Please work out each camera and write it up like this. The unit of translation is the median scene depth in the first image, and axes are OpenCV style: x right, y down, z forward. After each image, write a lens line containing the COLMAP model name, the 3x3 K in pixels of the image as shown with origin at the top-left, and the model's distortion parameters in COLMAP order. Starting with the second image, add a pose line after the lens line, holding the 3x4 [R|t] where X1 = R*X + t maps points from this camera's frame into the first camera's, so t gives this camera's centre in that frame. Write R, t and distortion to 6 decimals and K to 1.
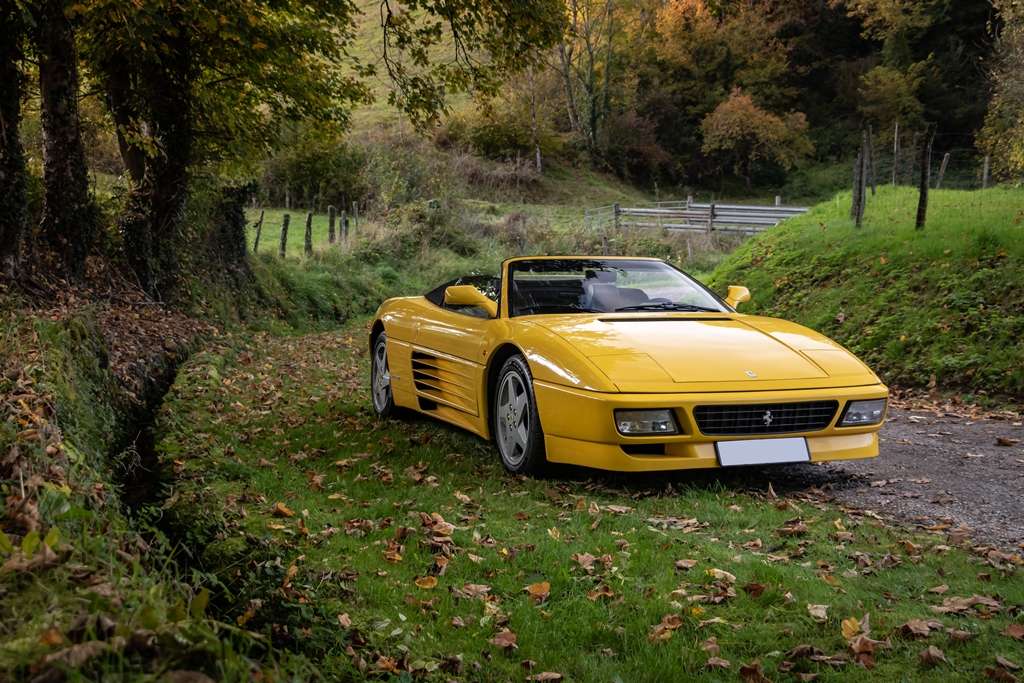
lens RADIAL K [[1238.0, 0, 482.9], [0, 1238.0, 236.4], [0, 0, 1]] dist [-0.037777, 0.056350]
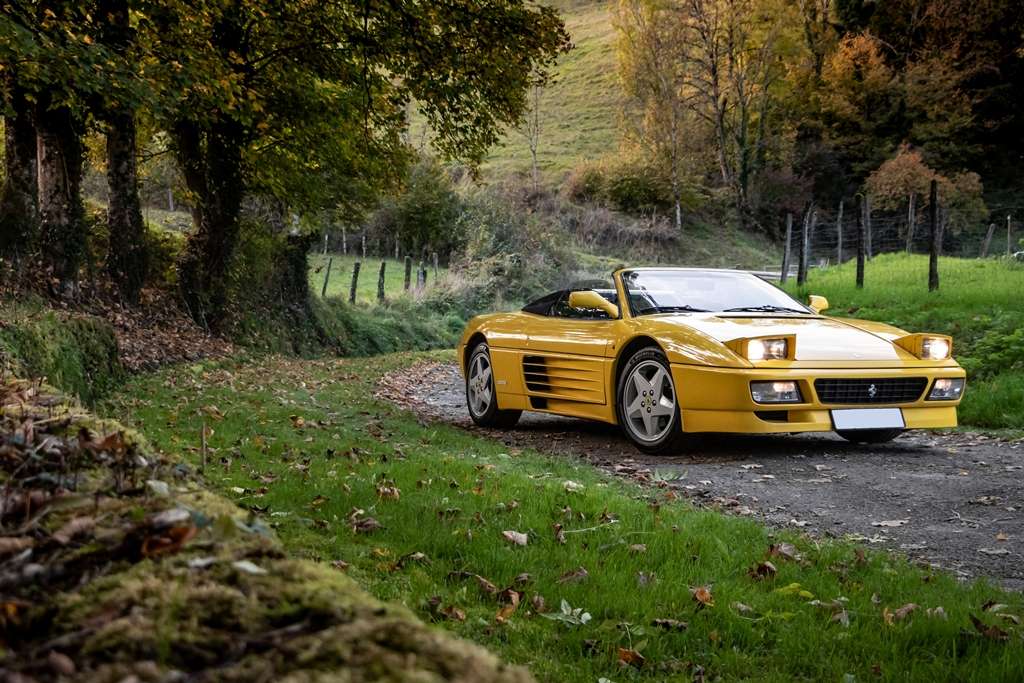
lens RADIAL K [[1411.8, 0, 512.0], [0, 1411.8, 341.5], [0, 0, 1]] dist [-0.025819, 0.069367]
pose [[0.992203, 0.038992, -0.118379, 0.276514], [-0.035340, 0.998837, 0.032797, 0.012869], [0.119520, -0.028358, 0.992427, -0.464501]]
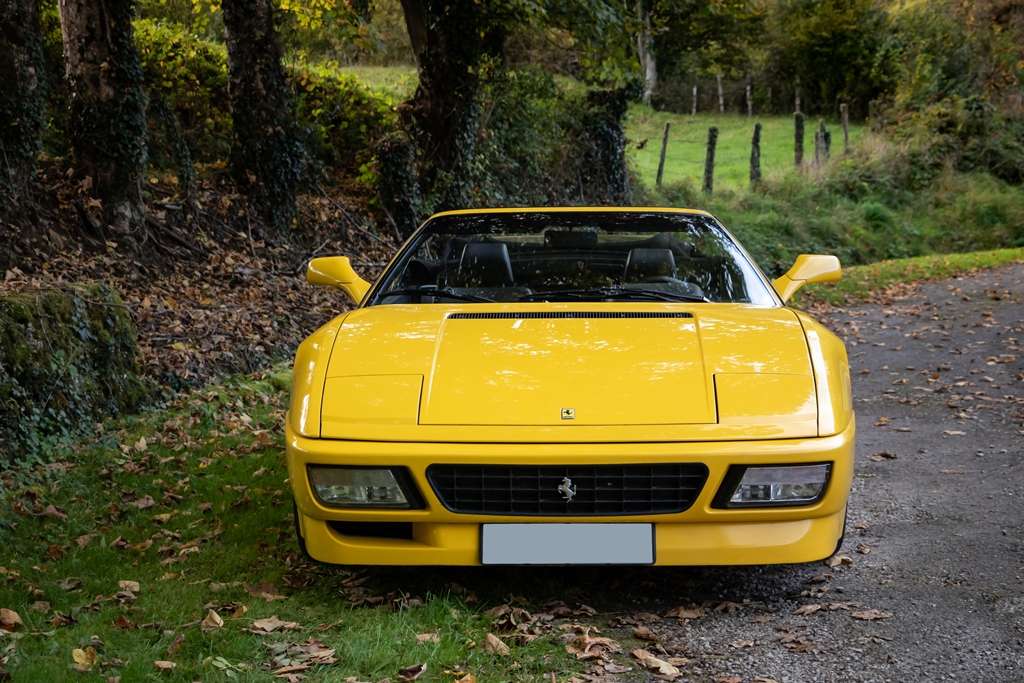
lens RADIAL K [[1781.4, 0, 506.6], [0, 1781.4, 360.3], [0, 0, 1]] dist [-0.027410, 0.184230]
pose [[0.928710, 0.020489, -0.370240, 0.225980], [0.022397, 0.993550, 0.111164, -0.004414], [0.370129, -0.111531, 0.922261, 0.090316]]
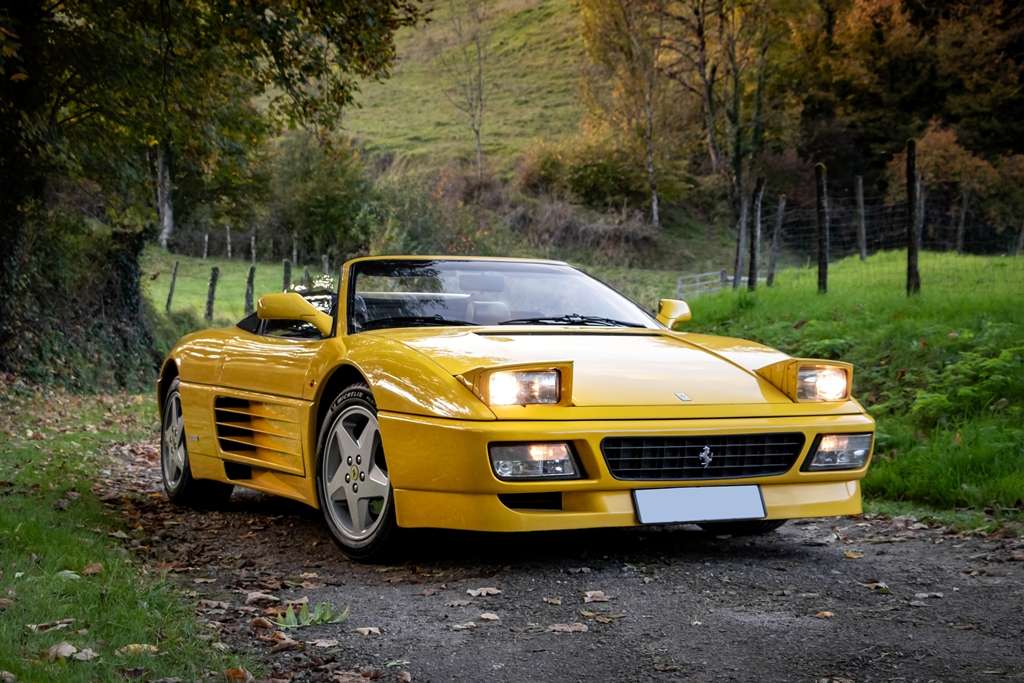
lens RADIAL K [[1698.5, 0, 512.0], [0, 1698.5, 341.5], [0, 0, 1]] dist [0.036233, -0.035798]
pose [[0.994557, 0.031362, -0.099364, 0.351322], [-0.029729, 0.999398, 0.017875, 0.013036], [0.099865, -0.014824, 0.994891, -0.280477]]
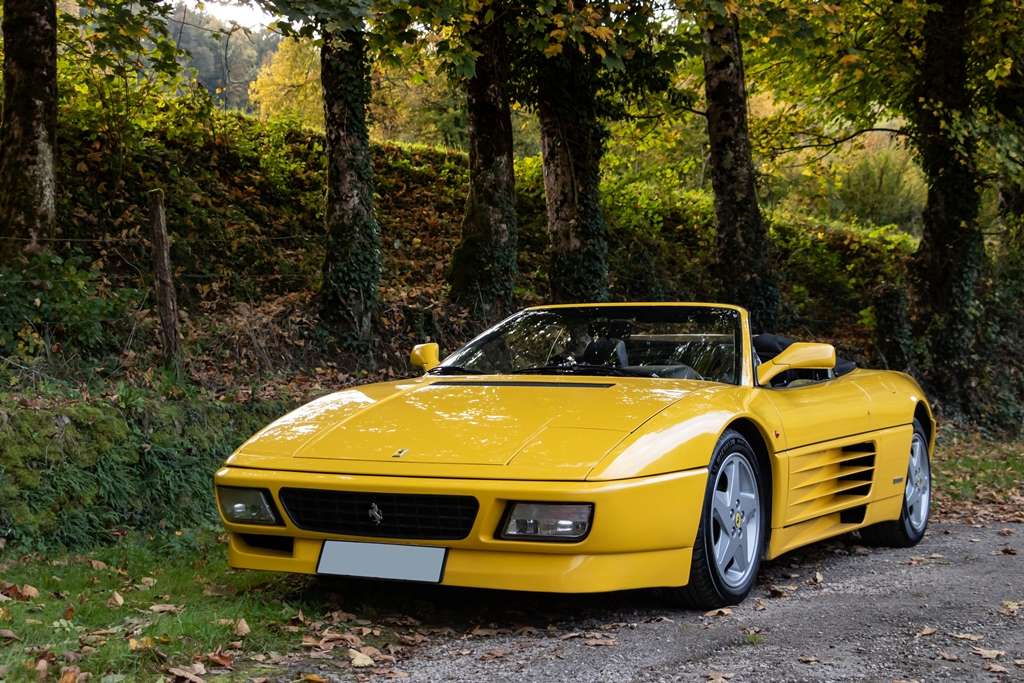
lens RADIAL K [[1547.7, 0, 515.6], [0, 1547.7, 324.2], [0, 0, 1]] dist [-0.004216, 0.014680]
pose [[0.677736, -0.022937, -0.734947, 0.408945], [0.019122, 0.999725, -0.013567, 0.022688], [0.735056, -0.004859, 0.677989, 0.199529]]
